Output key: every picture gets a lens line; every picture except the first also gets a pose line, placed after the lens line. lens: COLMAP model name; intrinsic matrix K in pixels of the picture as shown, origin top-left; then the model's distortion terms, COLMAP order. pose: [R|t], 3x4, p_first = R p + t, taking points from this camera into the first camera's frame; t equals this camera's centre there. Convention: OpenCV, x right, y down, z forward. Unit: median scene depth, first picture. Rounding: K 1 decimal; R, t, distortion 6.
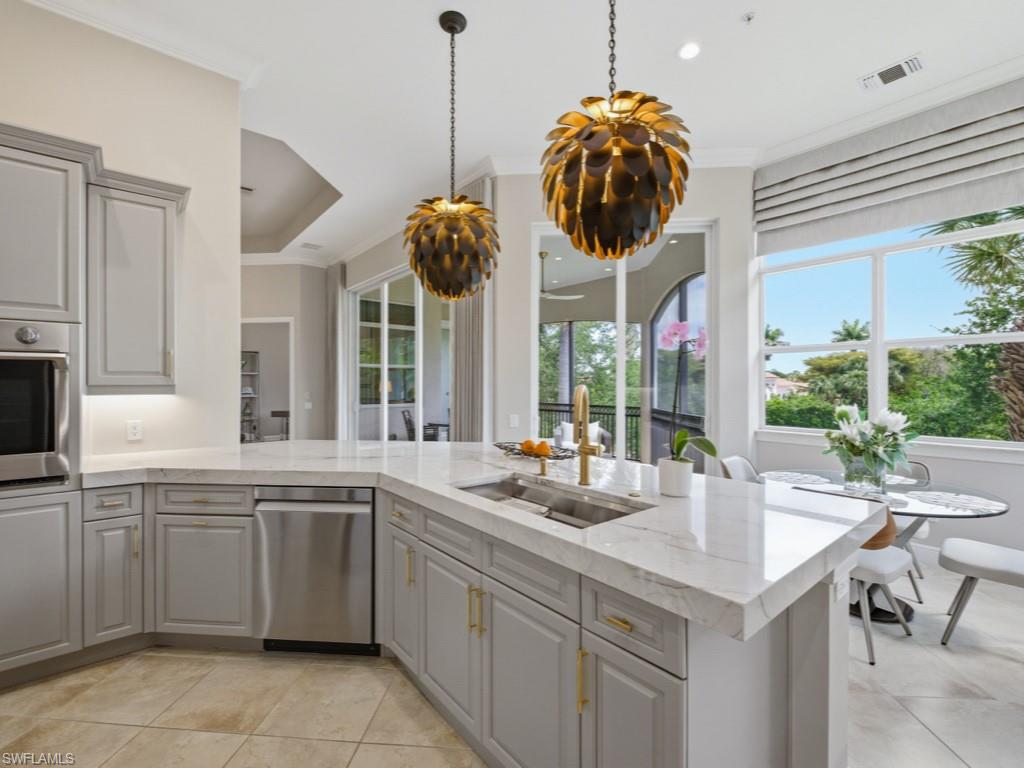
lens RADIAL K [[460.4, 0, 506.3], [0, 460.4, 384.7], [0, 0, 1]] dist [-0.001182, -0.000366]
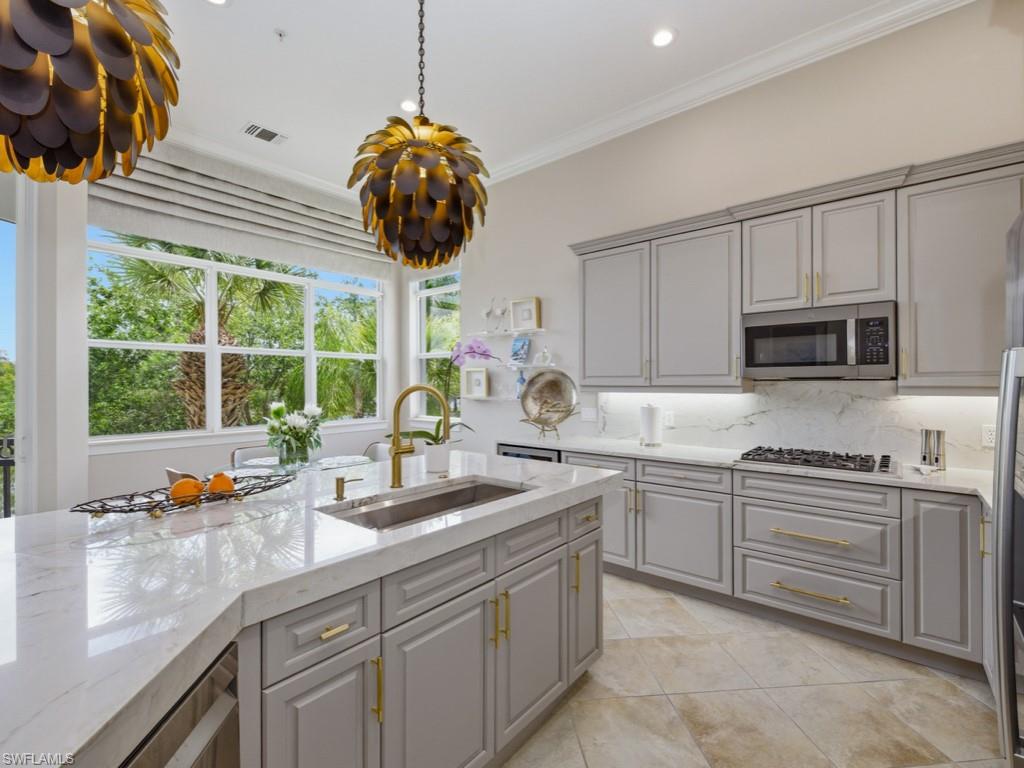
lens RADIAL K [[456.0, 0, 518.6], [0, 456.0, 382.6], [0, 0, 1]] dist [0.000481, -0.000070]
pose [[-0.202398, 0.004140, 0.979295, -0.503397], [0.003392, 0.999988, -0.003527, 0.001488], [-0.979297, 0.002608, -0.202410, 0.575793]]
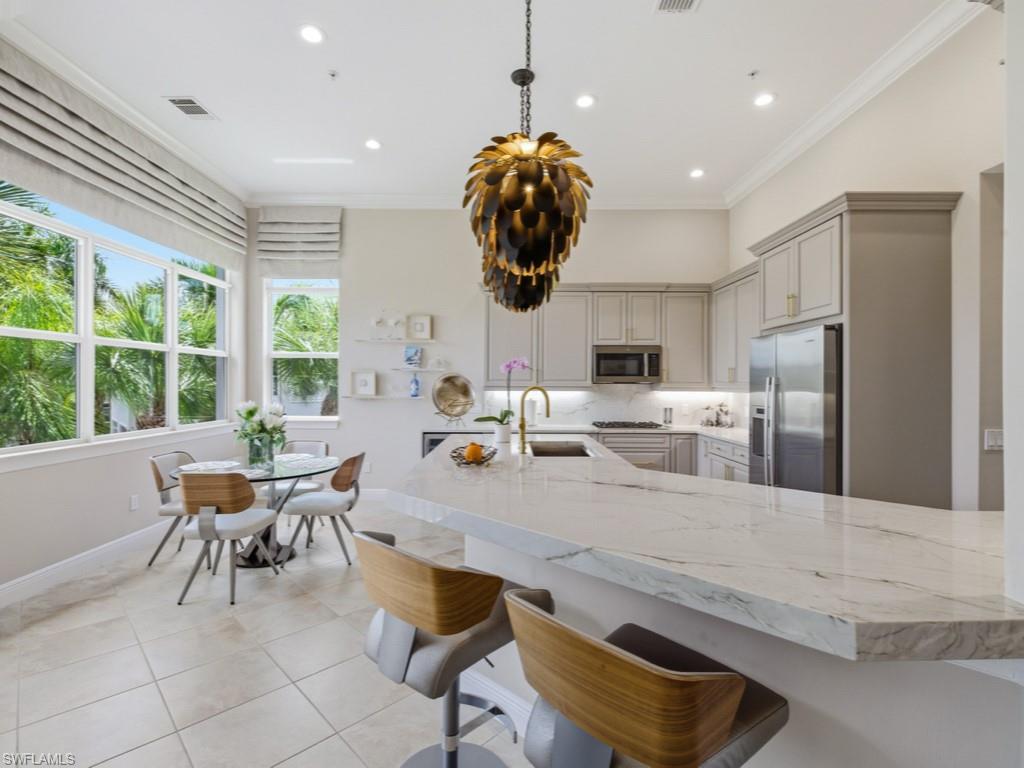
lens RADIAL K [[453.8, 0, 508.8], [0, 453.8, 384.7], [0, 0, 1]] dist [0.000329, -0.000355]
pose [[-0.775127, -0.004321, 0.631790, -0.471585], [-0.003586, 0.999991, 0.002440, -0.003498], [-0.631795, -0.000374, -0.775136, 1.368085]]
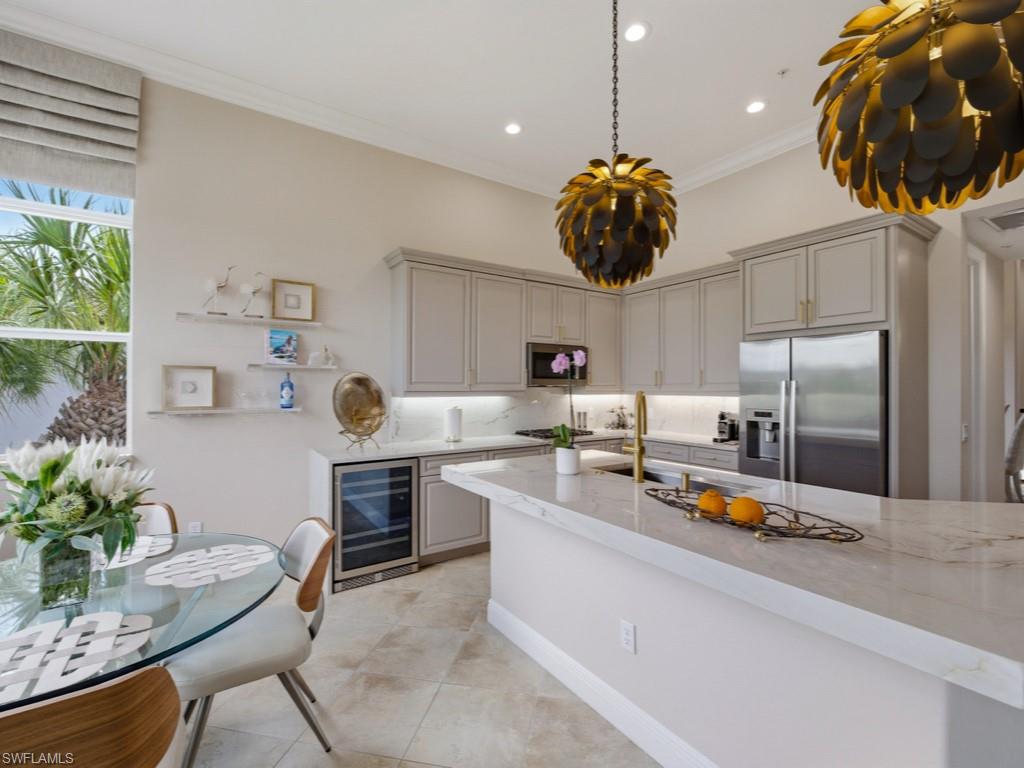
lens RADIAL K [[434.3, 0, 499.6], [0, 434.3, 386.2], [0, 0, 1]] dist [-0.003437, -0.000509]
pose [[-0.992956, 0.000149, 0.118481, 0.232081], [-0.000157, 0.999997, -0.002567, -0.004088], [-0.118481, -0.002568, -0.992953, 1.257247]]
